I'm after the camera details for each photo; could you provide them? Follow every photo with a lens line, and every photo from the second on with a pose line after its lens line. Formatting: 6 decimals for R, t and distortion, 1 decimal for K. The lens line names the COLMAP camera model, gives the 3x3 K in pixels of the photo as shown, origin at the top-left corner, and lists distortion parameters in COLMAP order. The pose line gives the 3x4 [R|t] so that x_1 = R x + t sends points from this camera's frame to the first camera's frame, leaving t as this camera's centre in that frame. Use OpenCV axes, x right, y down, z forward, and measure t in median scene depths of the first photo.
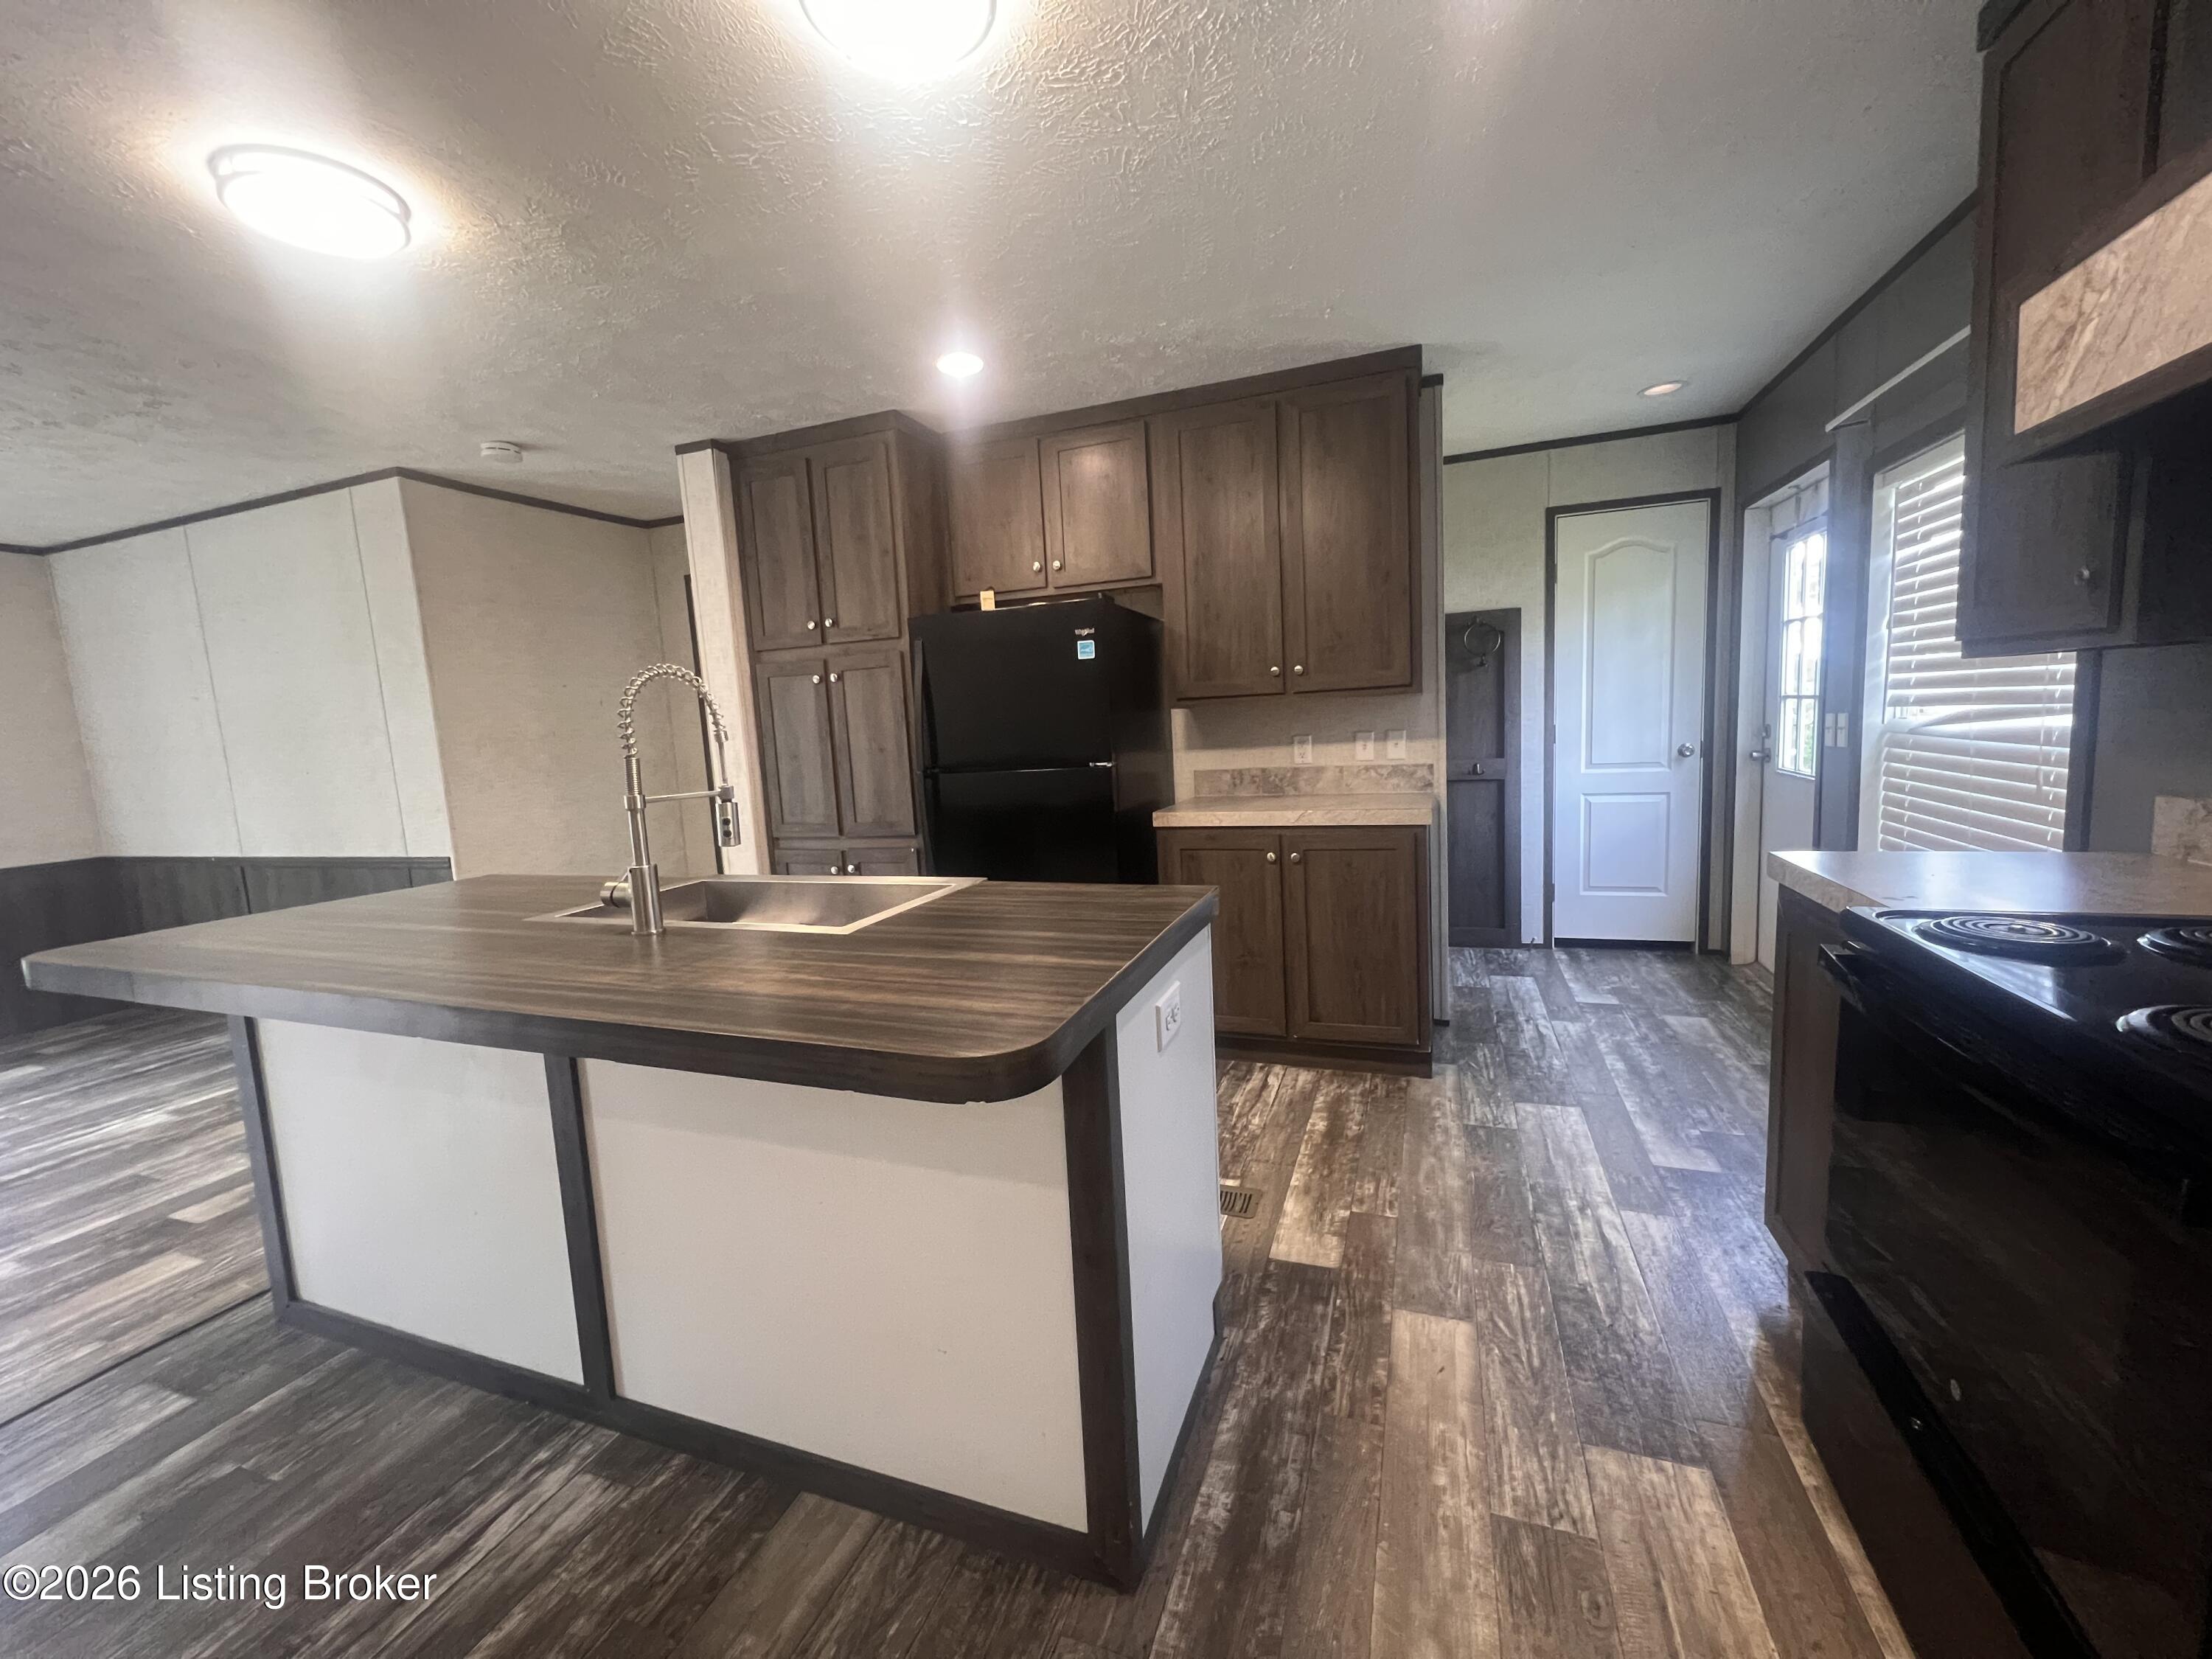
lens RADIAL K [[881.2, 0, 1103.1], [0, 881.2, 822.2], [0, 0, 1]] dist [-0.001503, 0.000648]
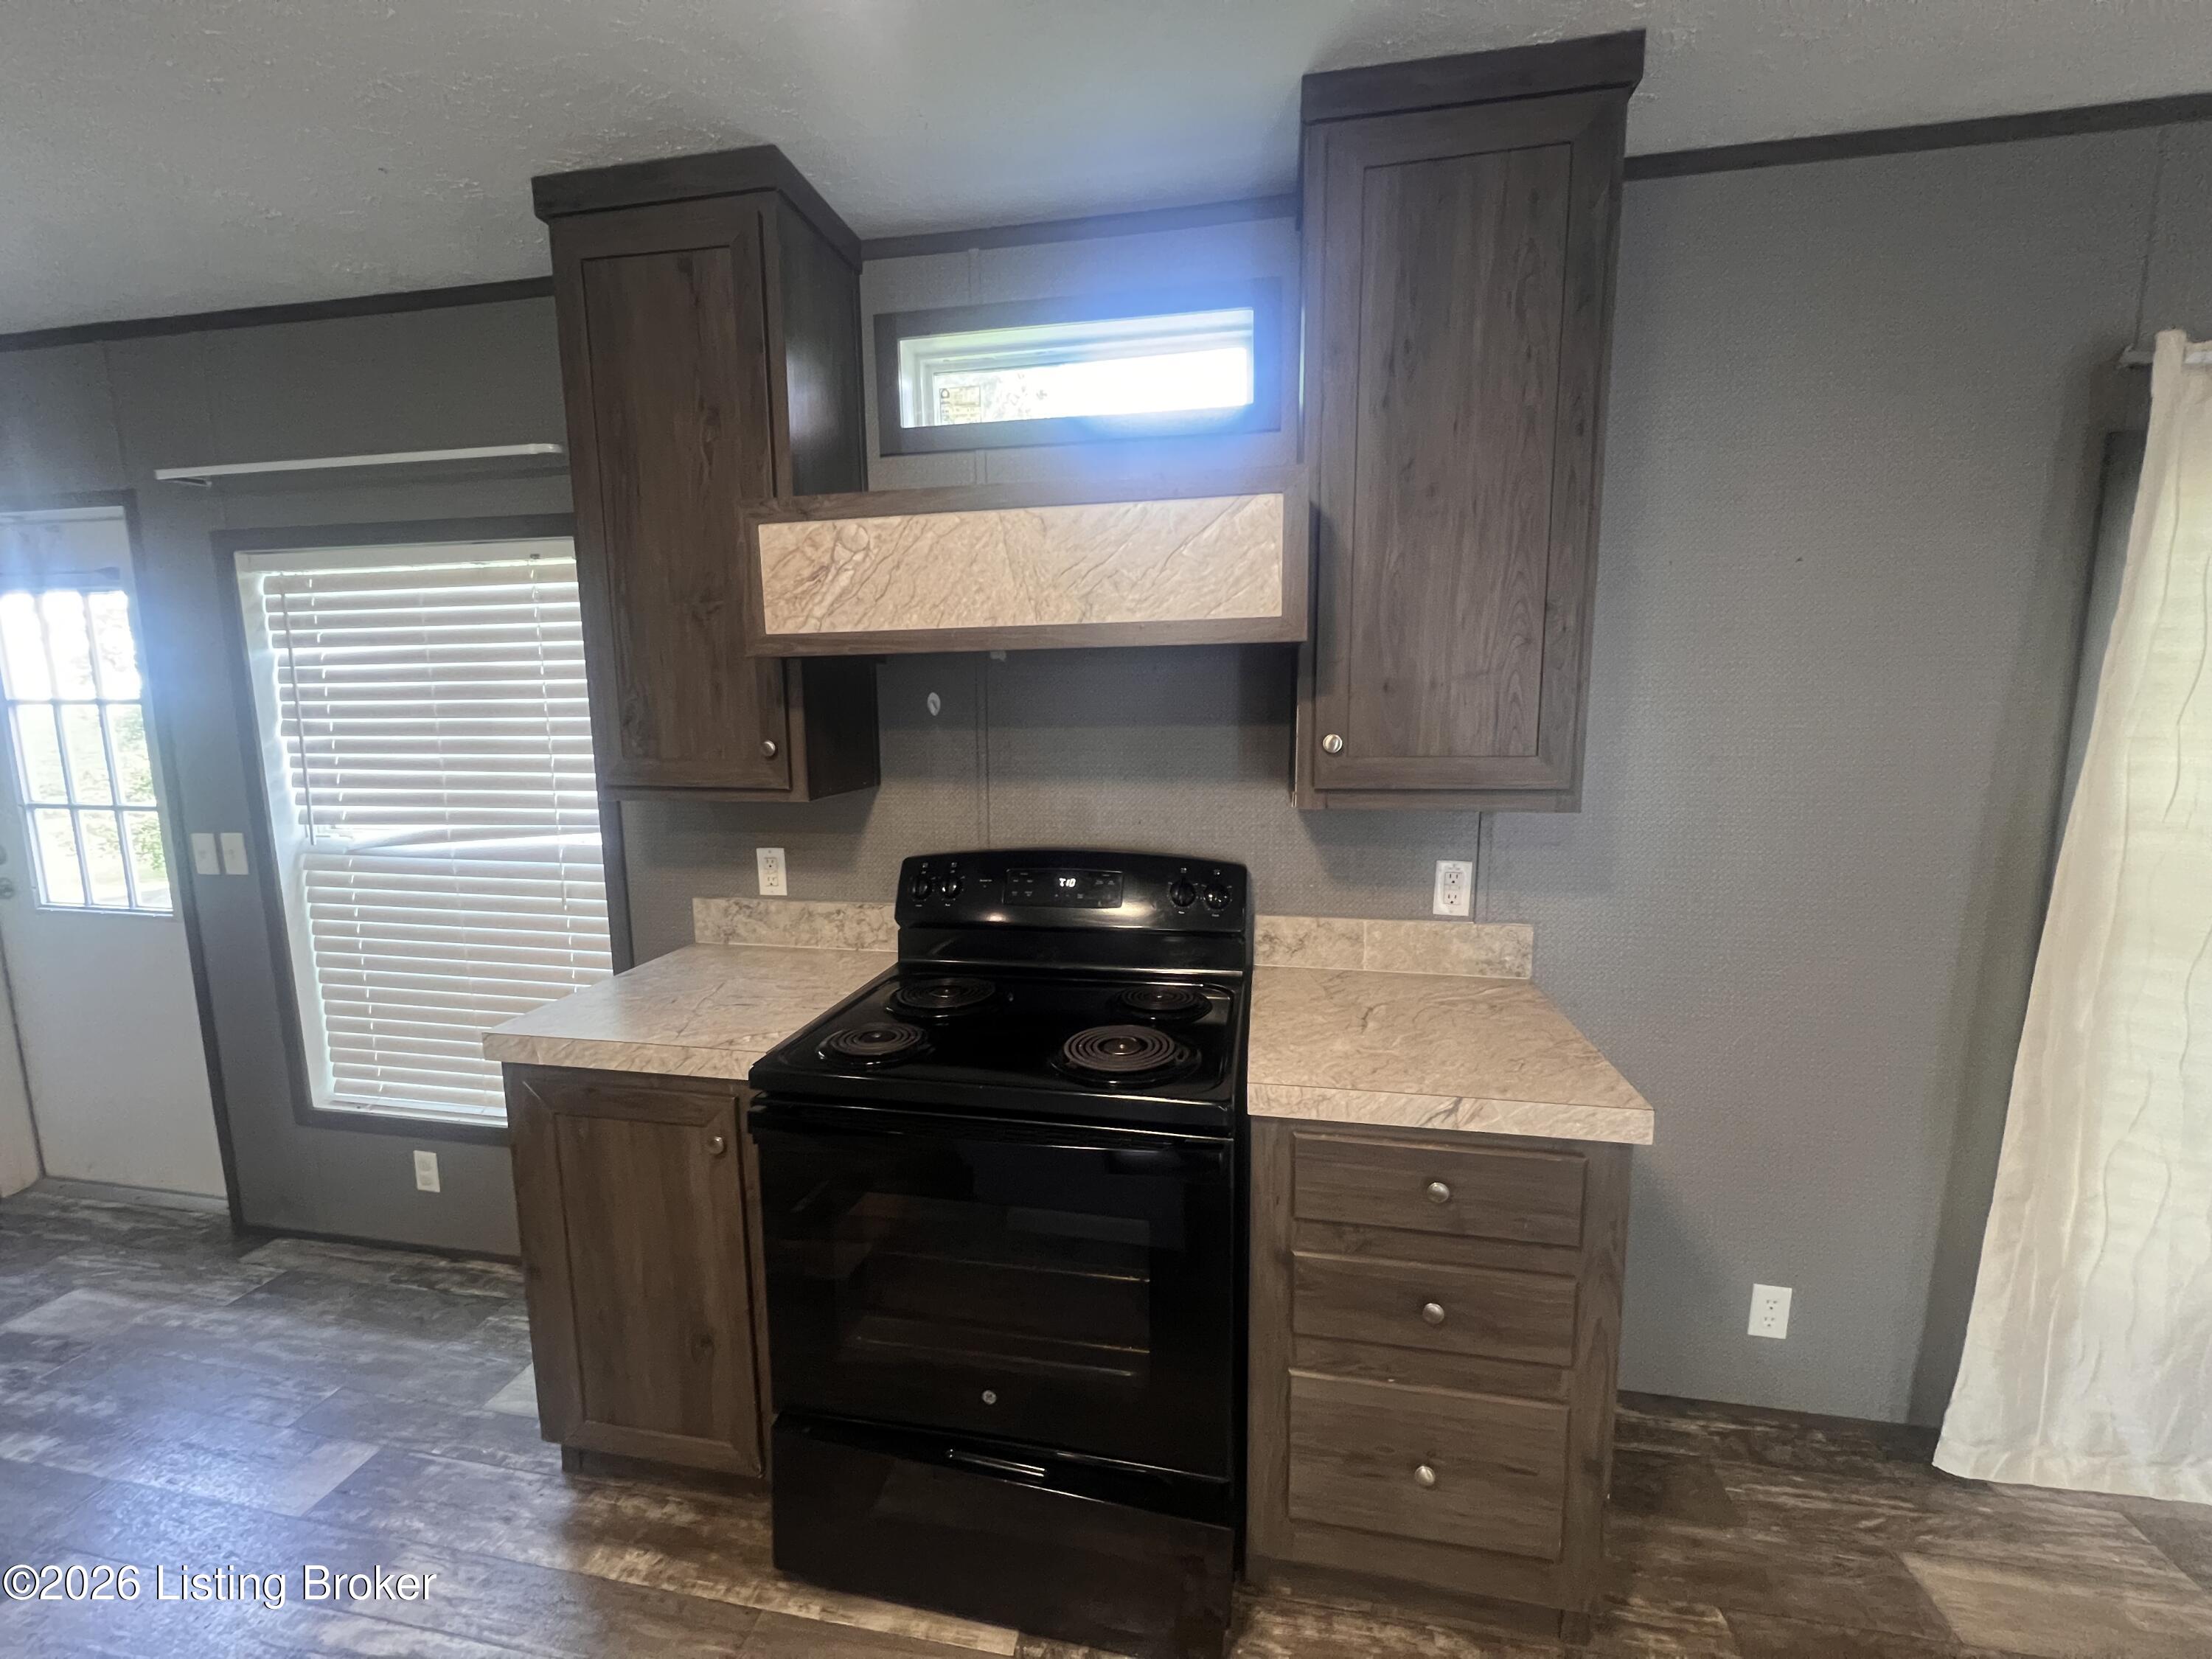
lens RADIAL K [[881.2, 0, 1103.1], [0, 881.2, 822.2], [0, 0, 1]] dist [-0.001503, 0.000648]
pose [[-0.172191, -0.077874, 0.981981, -0.106506], [0.133855, 0.985774, 0.101647, -0.120767], [-0.975927, 0.148946, -0.159317, 0.379546]]
